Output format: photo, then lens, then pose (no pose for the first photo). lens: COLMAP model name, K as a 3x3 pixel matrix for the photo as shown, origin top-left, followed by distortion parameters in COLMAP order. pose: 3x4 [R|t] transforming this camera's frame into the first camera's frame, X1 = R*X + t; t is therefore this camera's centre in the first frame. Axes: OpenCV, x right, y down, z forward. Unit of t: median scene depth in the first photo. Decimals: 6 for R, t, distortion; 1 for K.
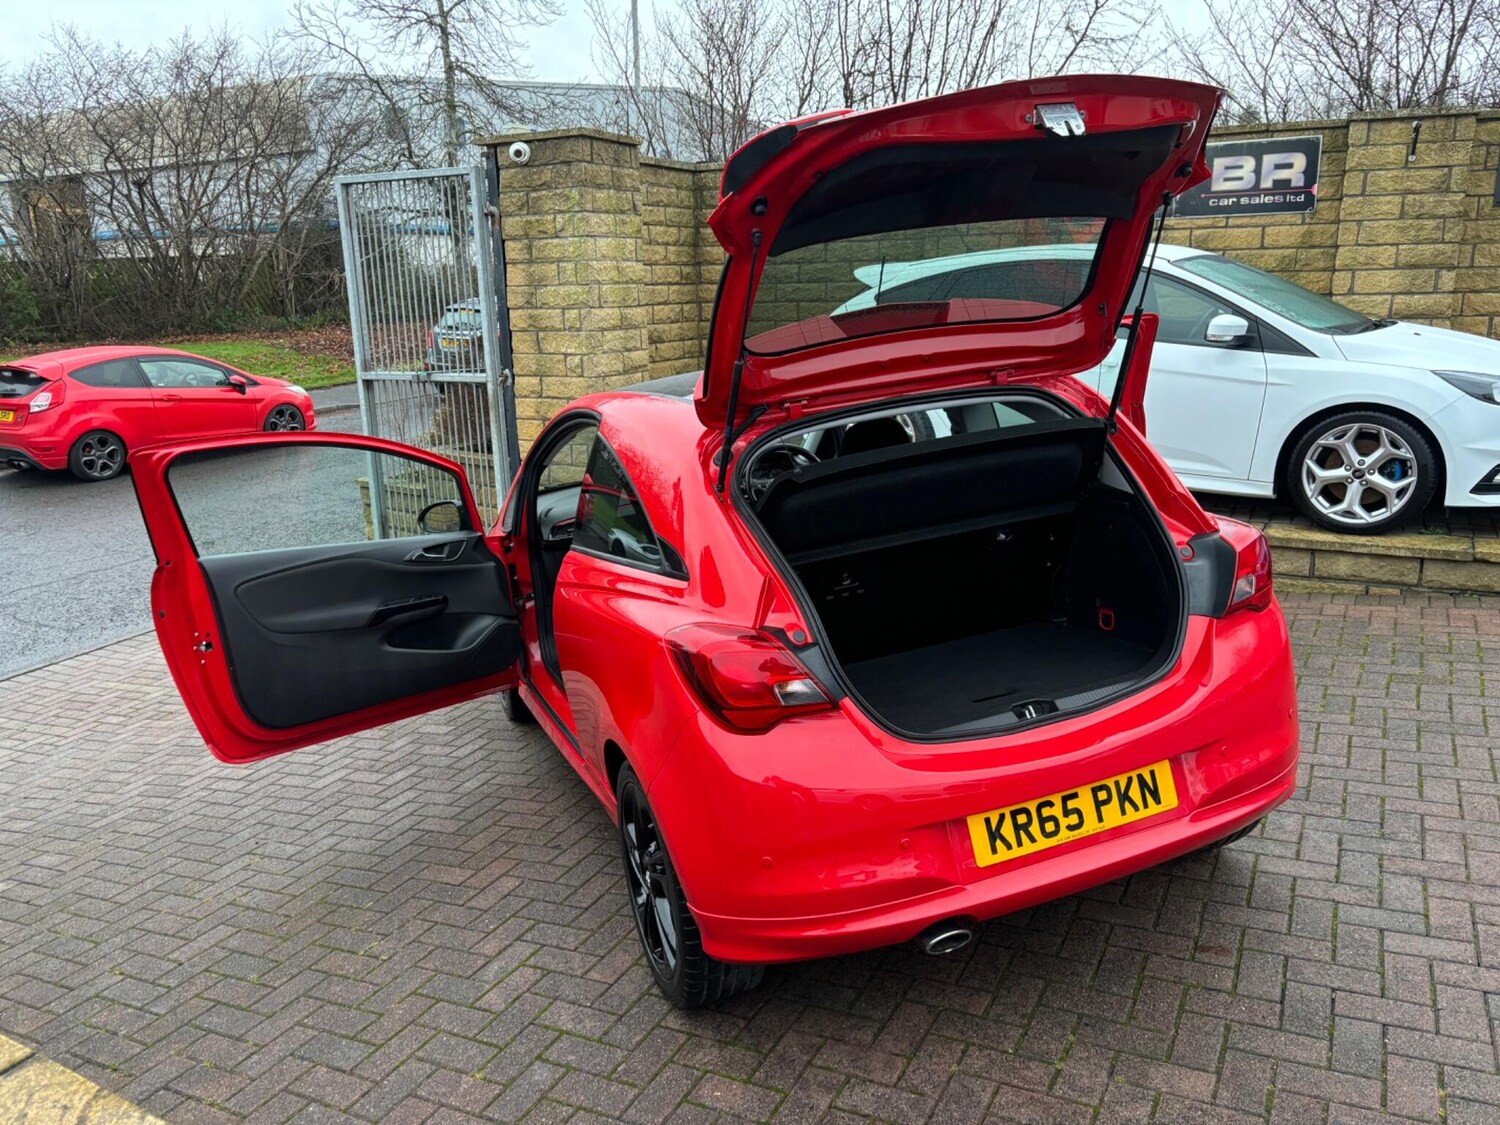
lens RADIAL K [[1133.6, 0, 753.1], [0, 1133.6, 561.3], [0, 0, 1]] dist [0.068237, -0.073904]
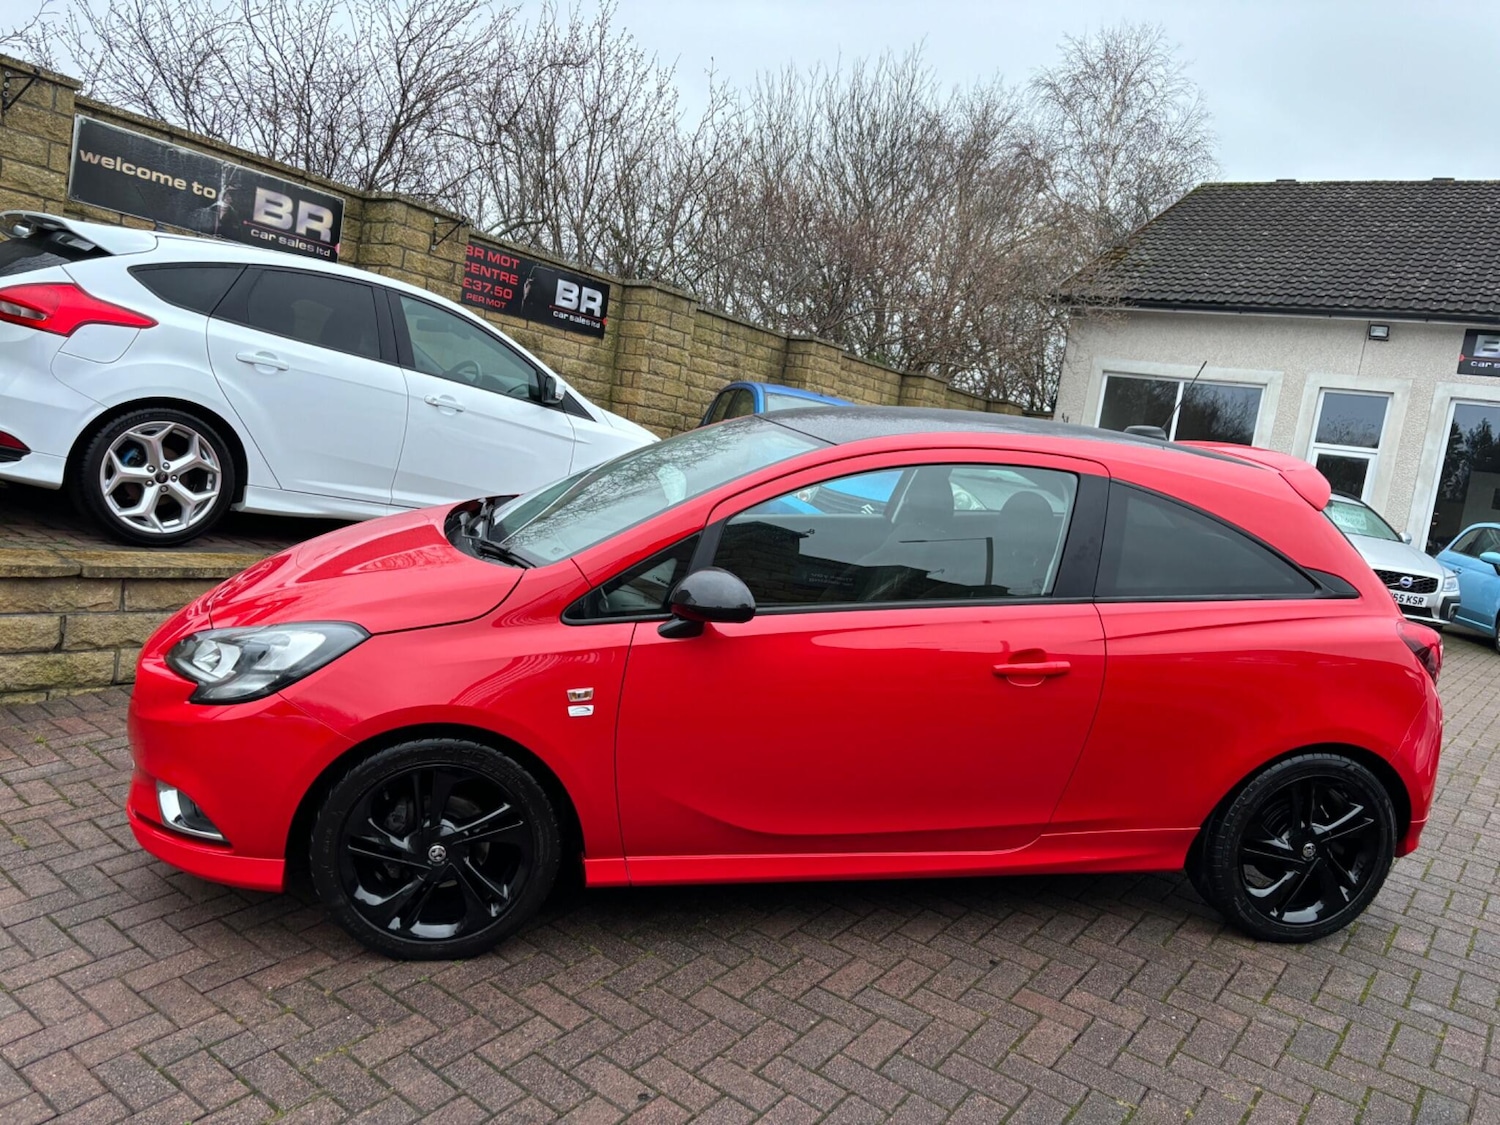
lens RADIAL K [[1135.4, 0, 746.4], [0, 1135.4, 557.7], [0, 0, 1]] dist [0.035742, -0.025568]
pose [[0.144455, -0.046656, 0.988411, -0.543974], [0.086265, 0.995678, 0.034392, -0.050578], [-0.985744, 0.080297, 0.147855, 0.548186]]
